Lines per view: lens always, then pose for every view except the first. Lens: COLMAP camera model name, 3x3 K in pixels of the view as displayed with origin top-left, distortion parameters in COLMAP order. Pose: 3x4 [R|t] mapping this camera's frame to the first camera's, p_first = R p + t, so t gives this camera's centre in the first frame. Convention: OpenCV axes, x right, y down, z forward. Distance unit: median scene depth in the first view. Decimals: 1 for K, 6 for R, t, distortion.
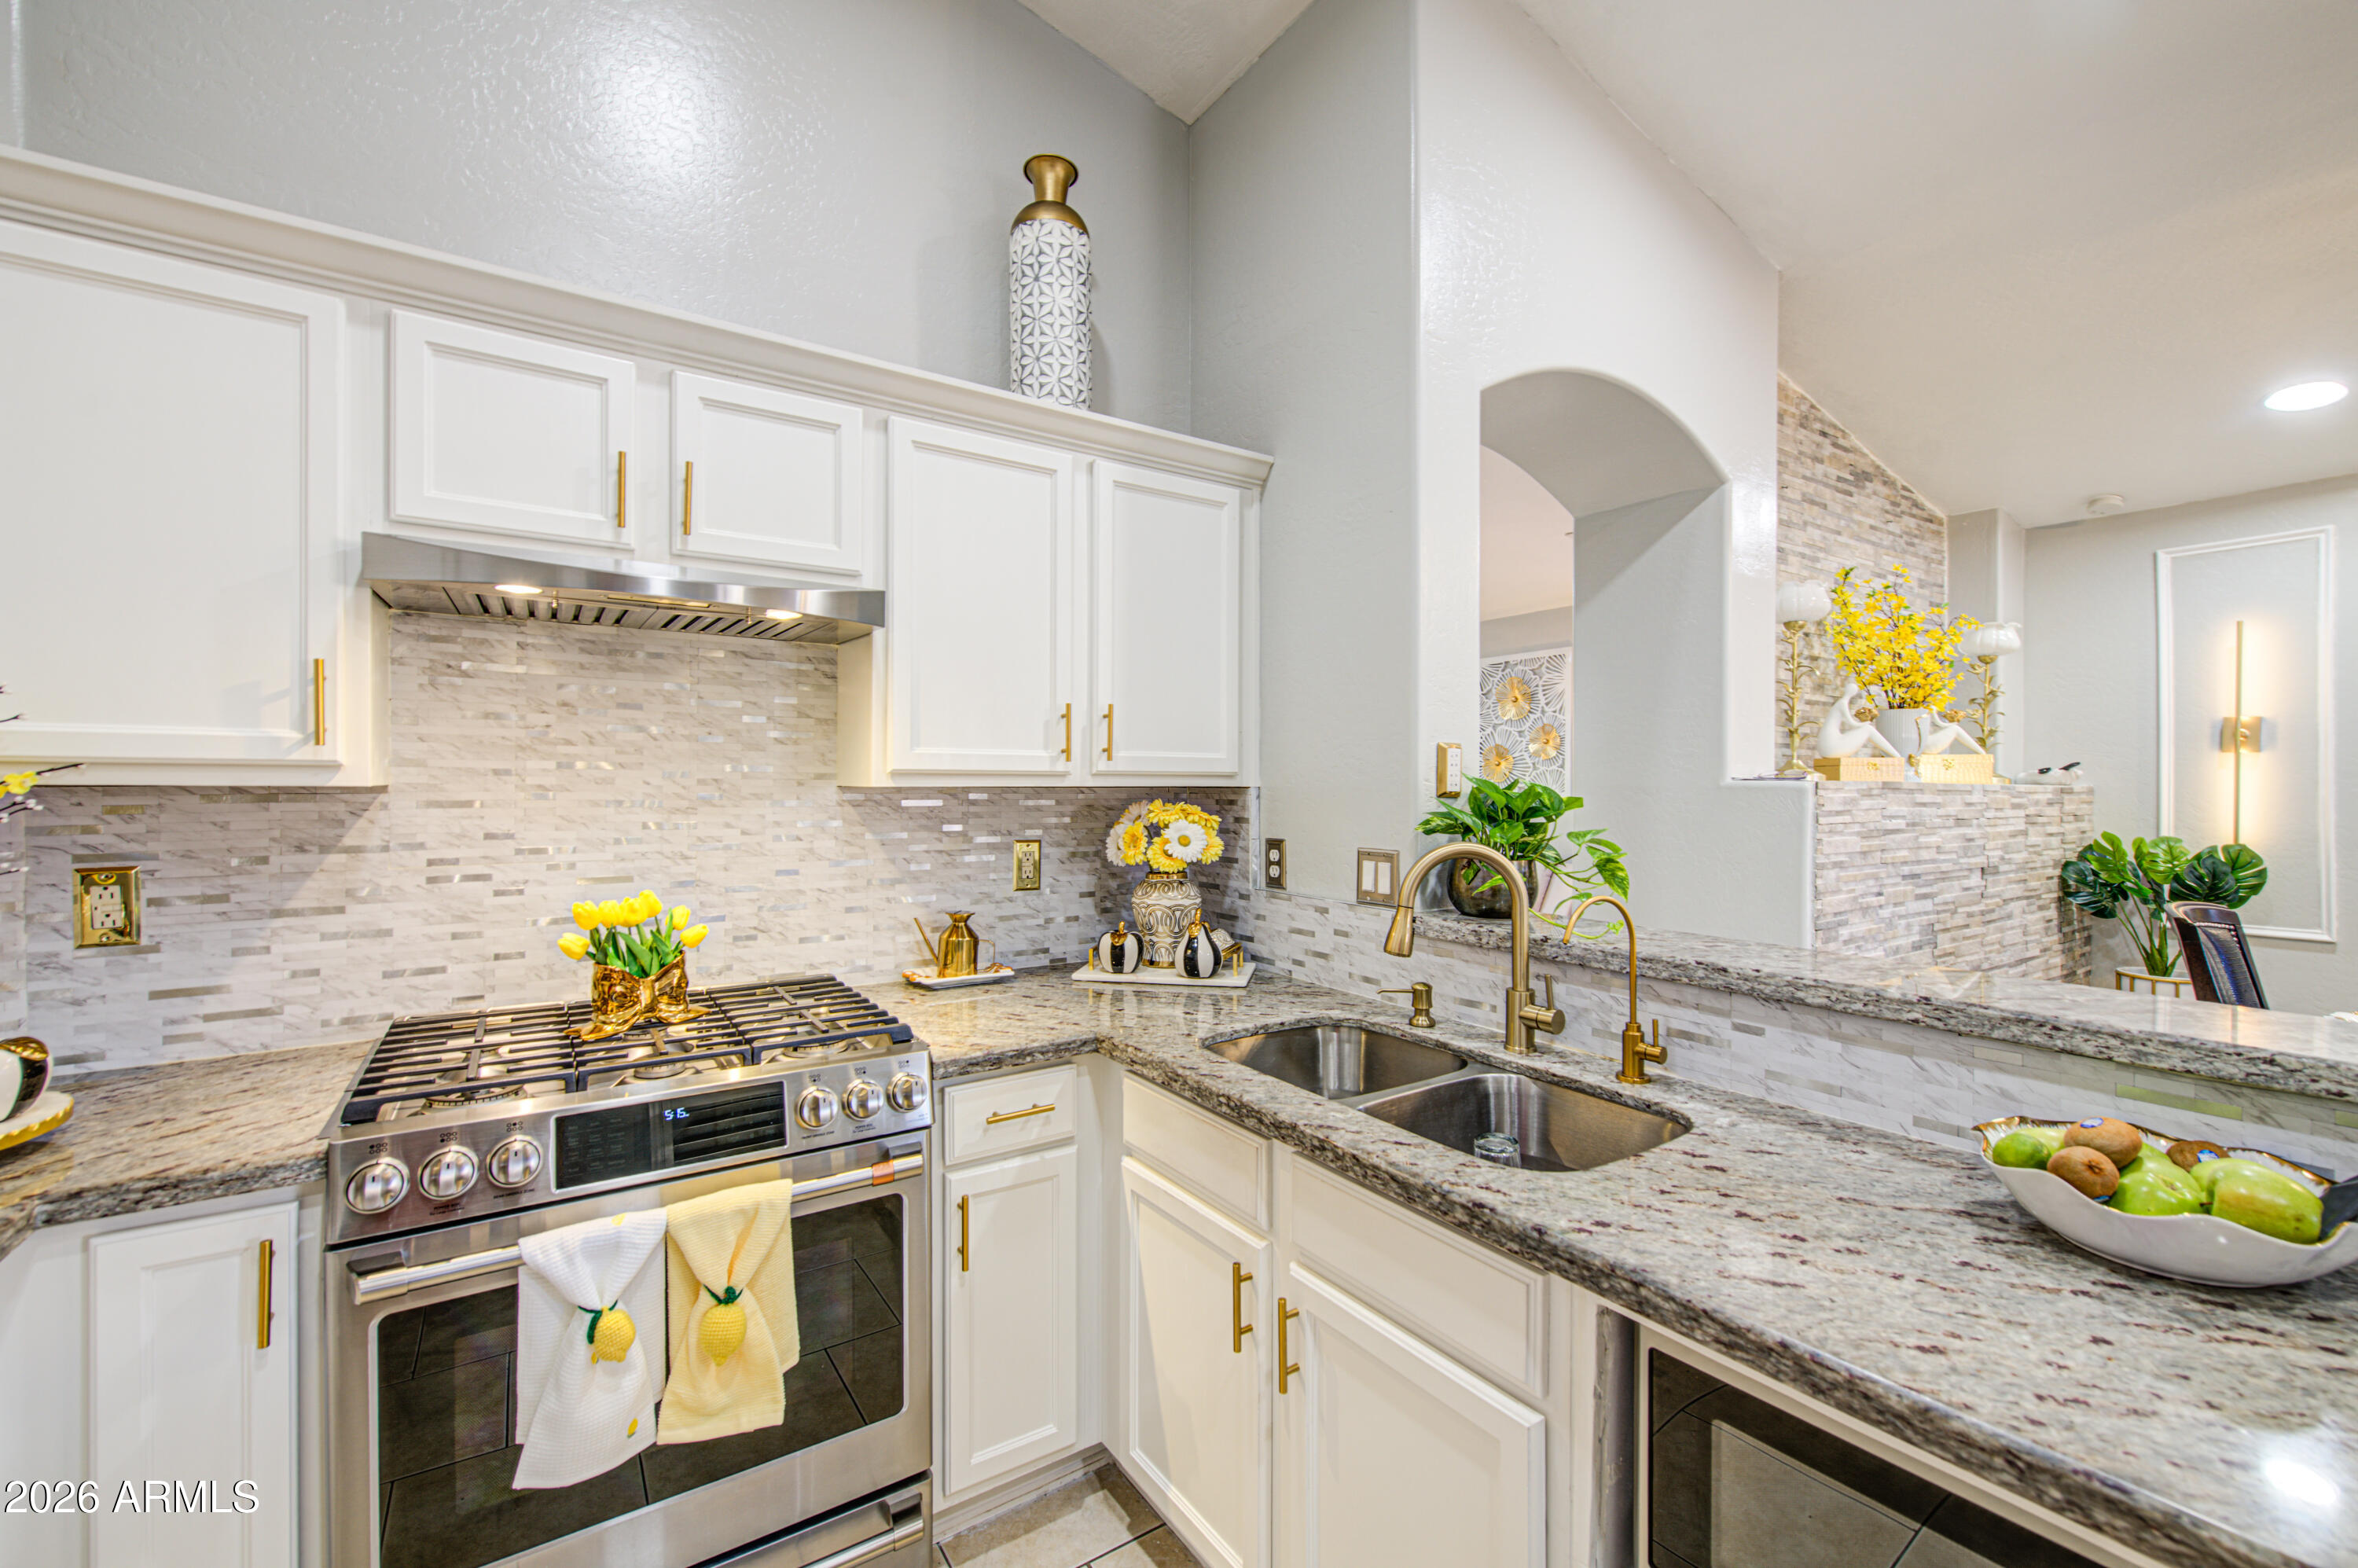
lens RADIAL K [[951.9, 0, 1149.2], [0, 951.9, 788.9], [0, 0, 1]] dist [-0.002018, -0.000510]
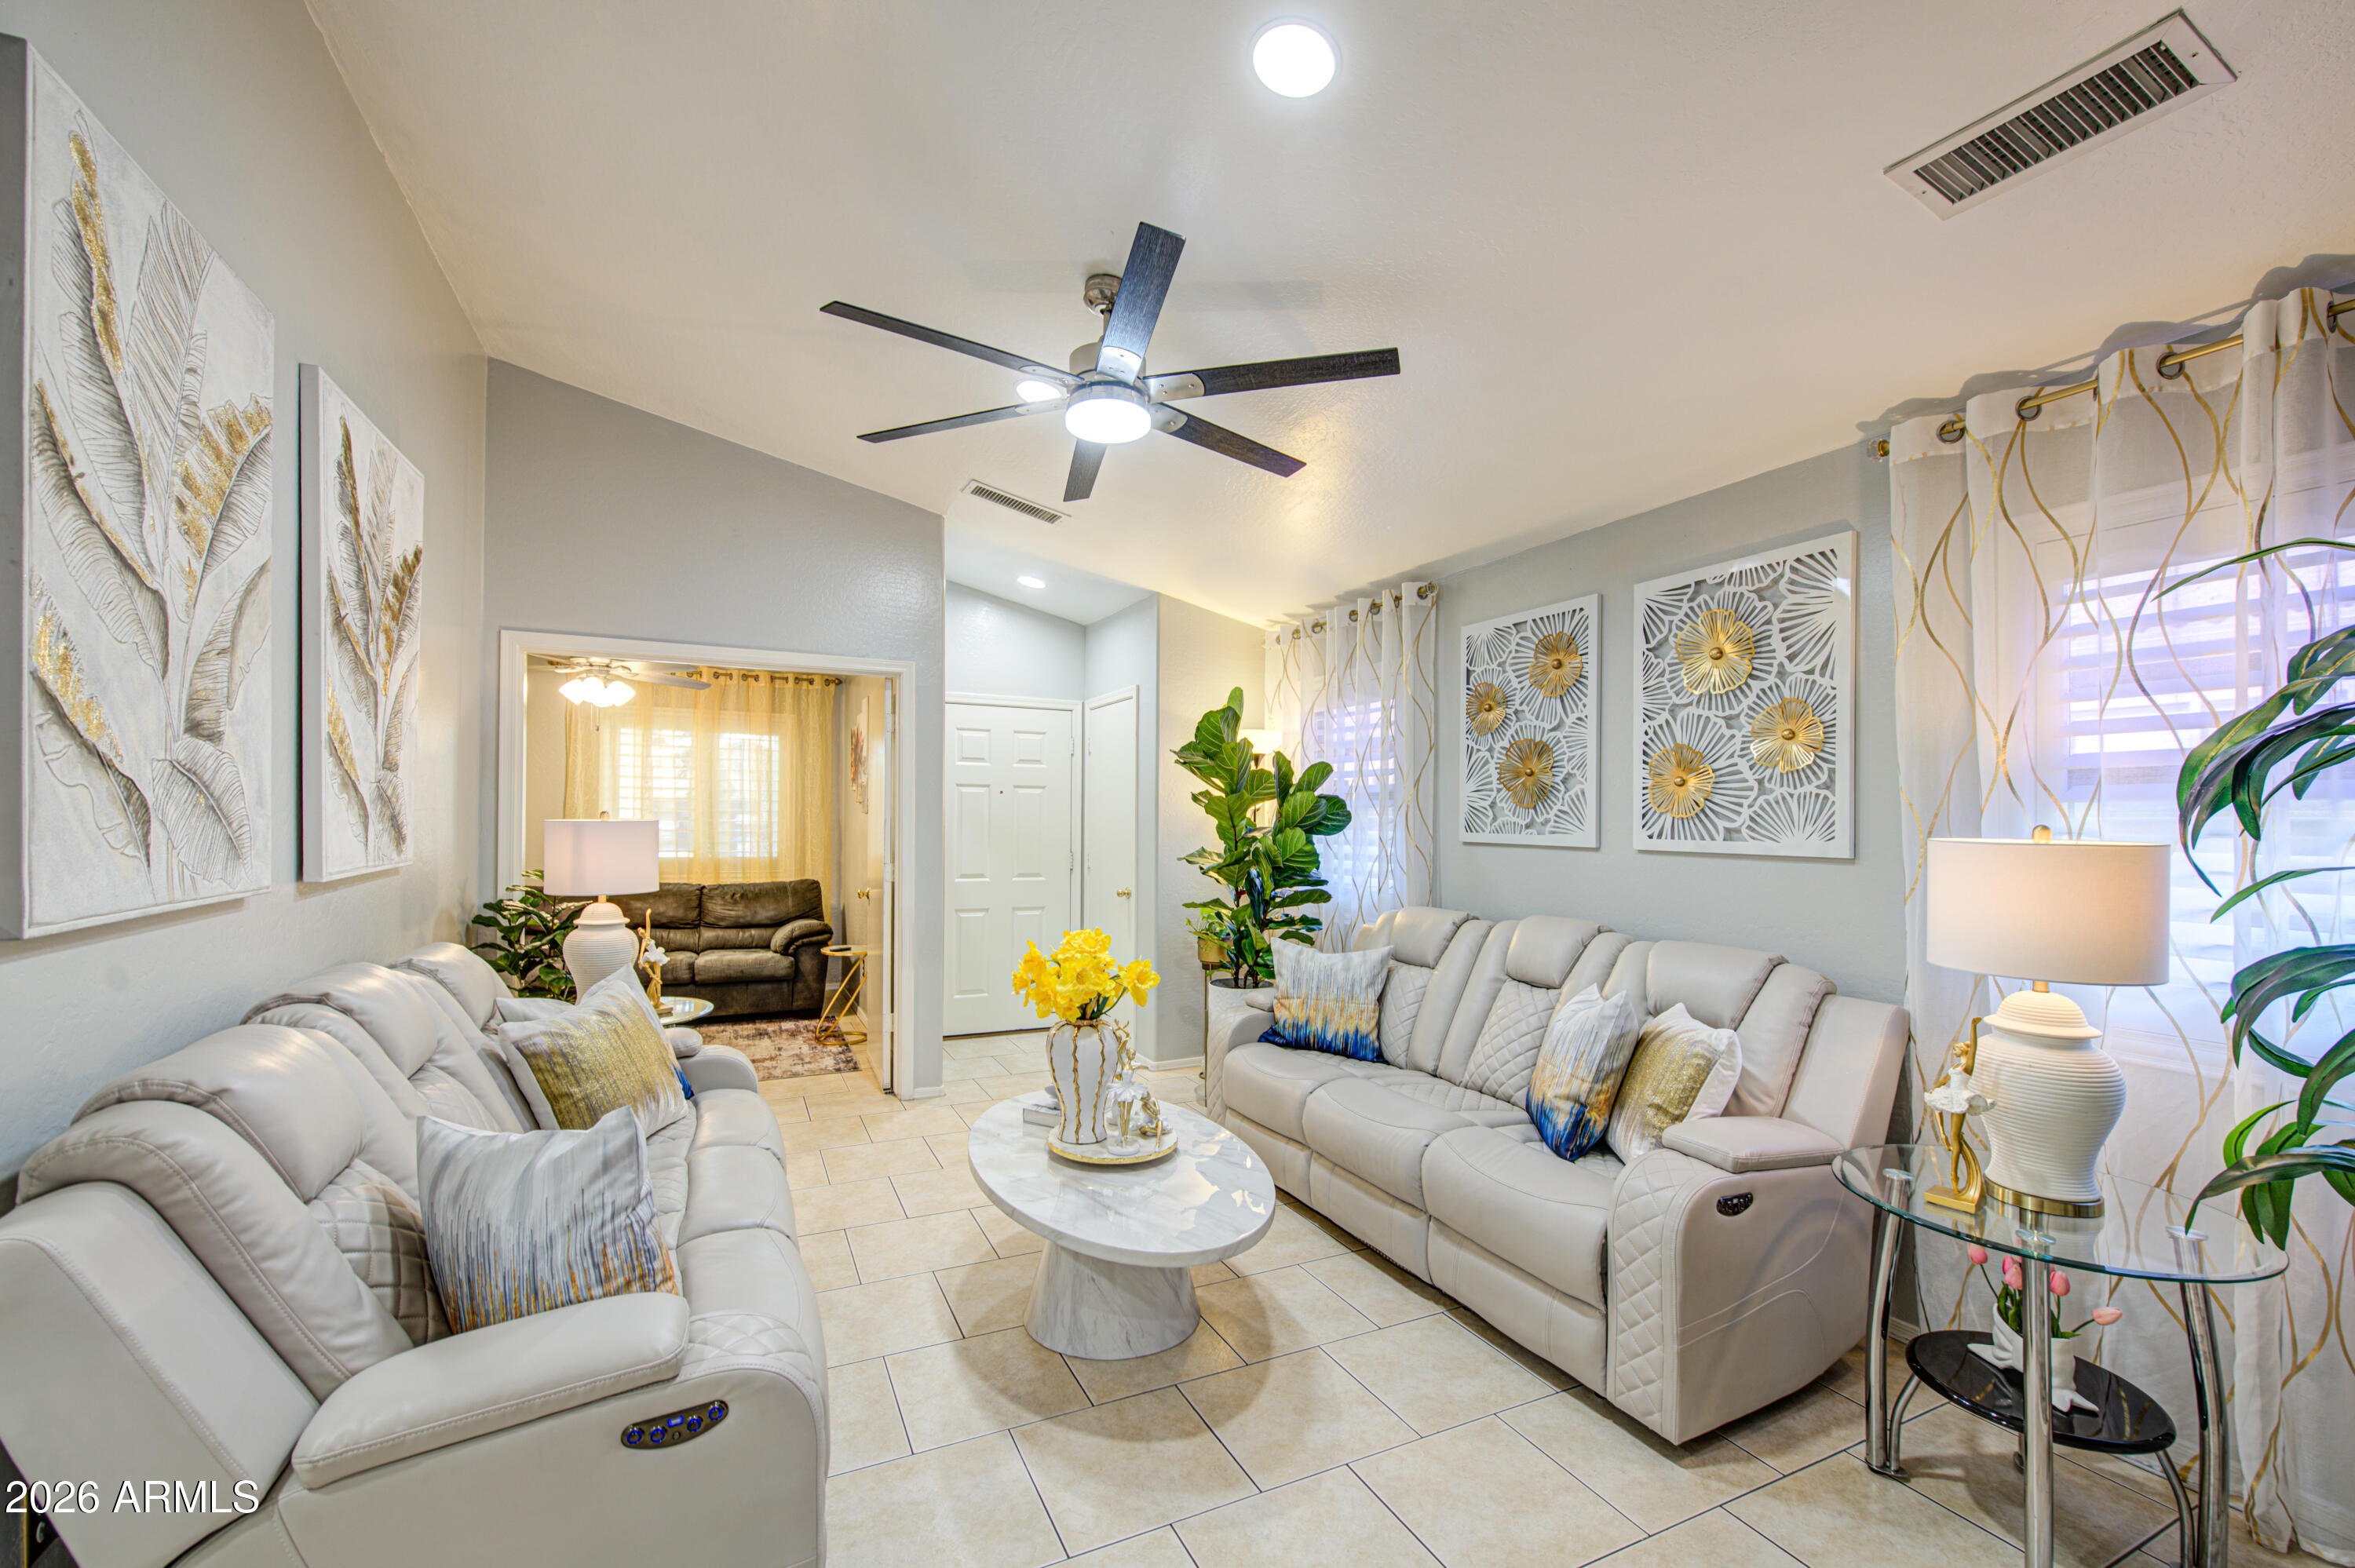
lens RADIAL K [[942.6, 0, 1164.6], [0, 942.6, 808.3], [0, 0, 1]] dist [-0.000726, -0.000199]
pose [[0.991294, 0.005812, -0.131539, 0.495249], [-0.007642, 0.999881, -0.013411, -0.011255], [0.131446, 0.014300, 0.991220, 1.445169]]
